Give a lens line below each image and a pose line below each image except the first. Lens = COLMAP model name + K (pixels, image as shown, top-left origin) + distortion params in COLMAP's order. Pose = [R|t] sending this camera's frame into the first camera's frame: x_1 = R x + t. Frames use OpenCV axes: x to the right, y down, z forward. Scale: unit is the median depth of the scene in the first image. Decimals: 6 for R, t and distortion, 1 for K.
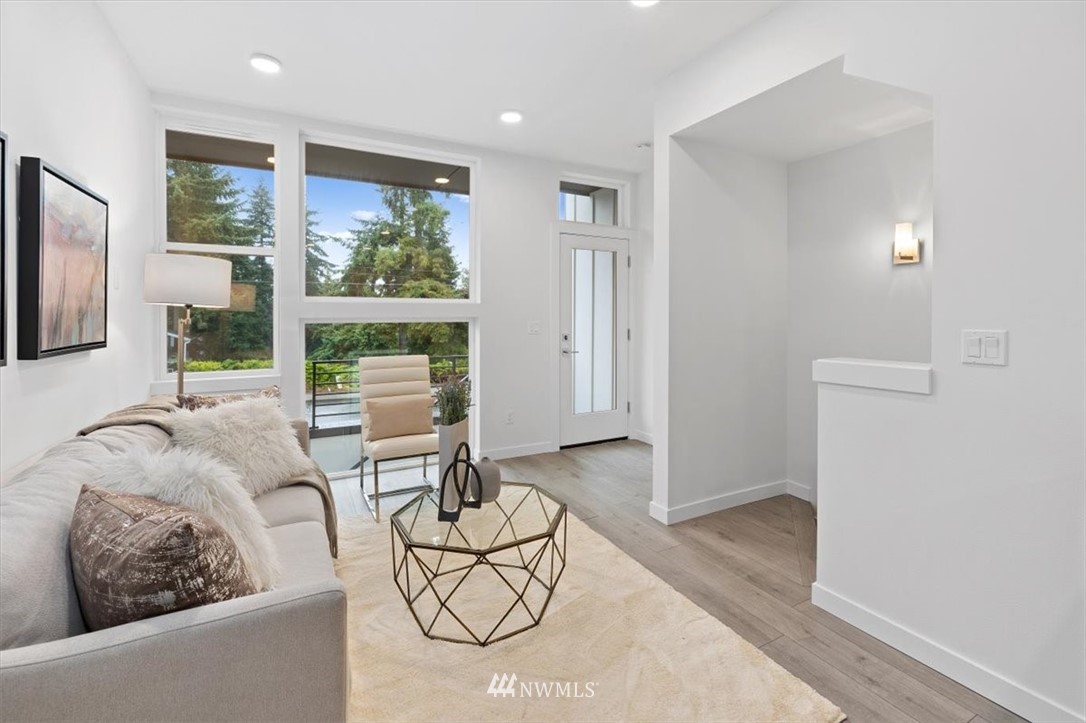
lens RADIAL K [[469.9, 0, 547.4], [0, 469.9, 322.4], [0, 0, 1]] dist [0.001084, -0.000146]
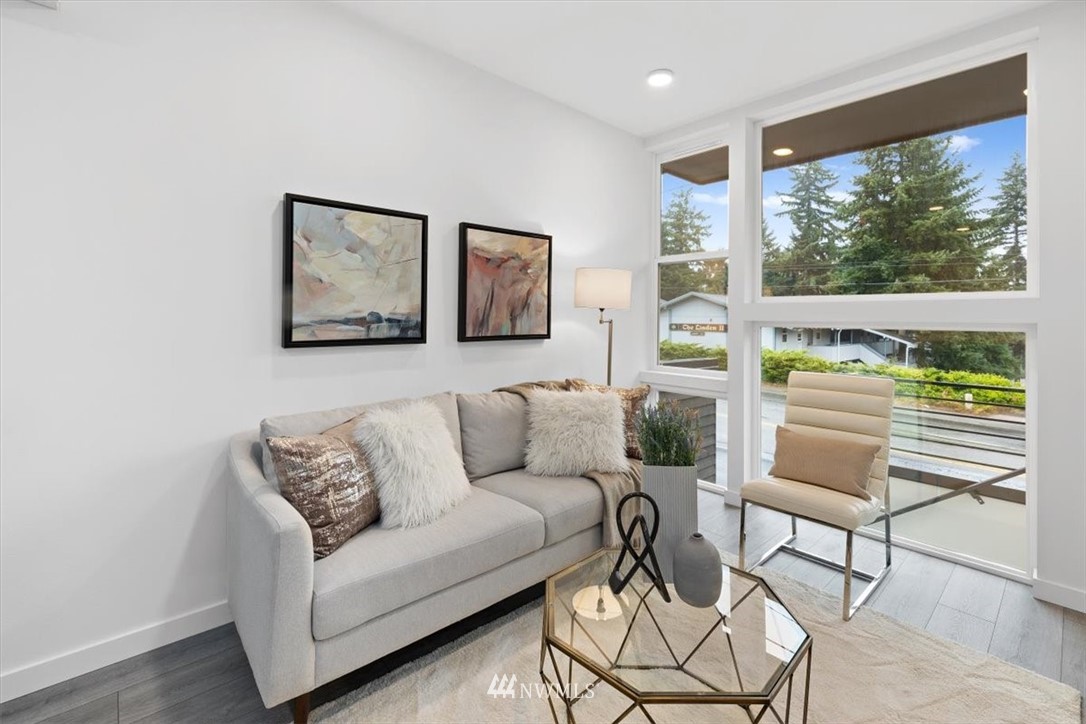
lens RADIAL K [[469.9, 0, 539.4], [0, 469.9, 315.8], [0, 0, 1]] dist [0.001084, -0.000146]
pose [[0.231627, 0.005241, -0.972791, 0.262840], [-0.027425, 0.999623, -0.001145, -0.008445], [0.972418, 0.026944, 0.231684, 0.368265]]
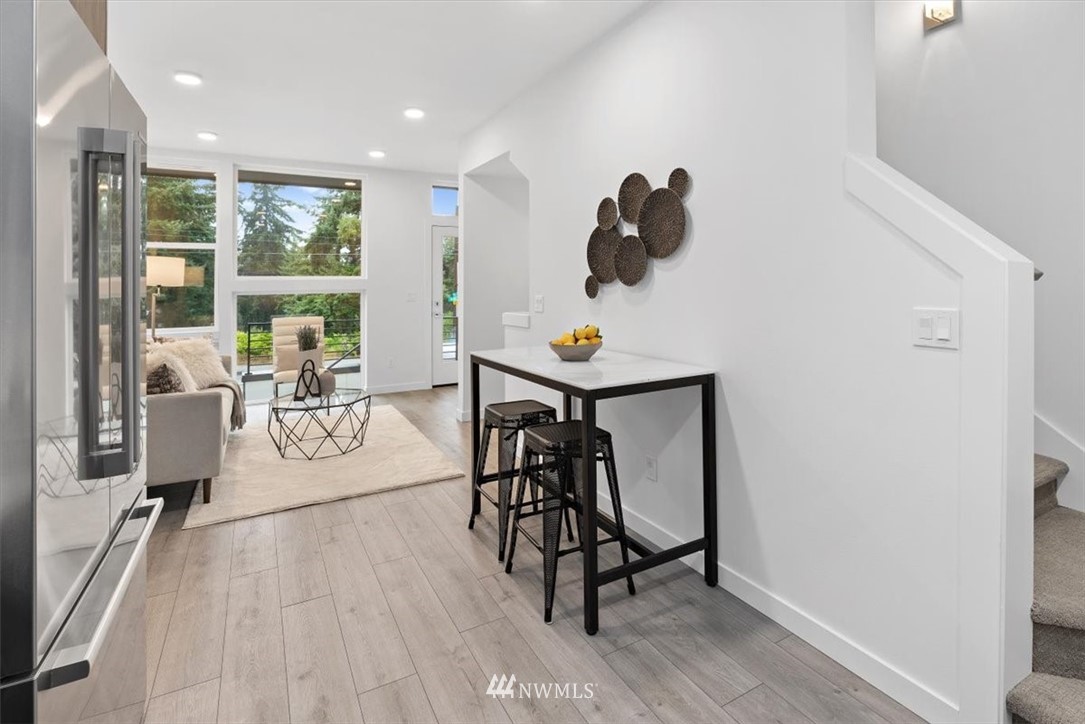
lens RADIAL K [[500.3, 0, 533.2], [0, 500.3, 277.8], [0, 0, 1]] dist [-0.008711, -0.000657]
pose [[0.999915, -0.008888, 0.009556, 0.378383], [0.009126, 0.999640, -0.025232, -0.003625], [-0.009328, 0.025317, 0.999636, -0.535944]]
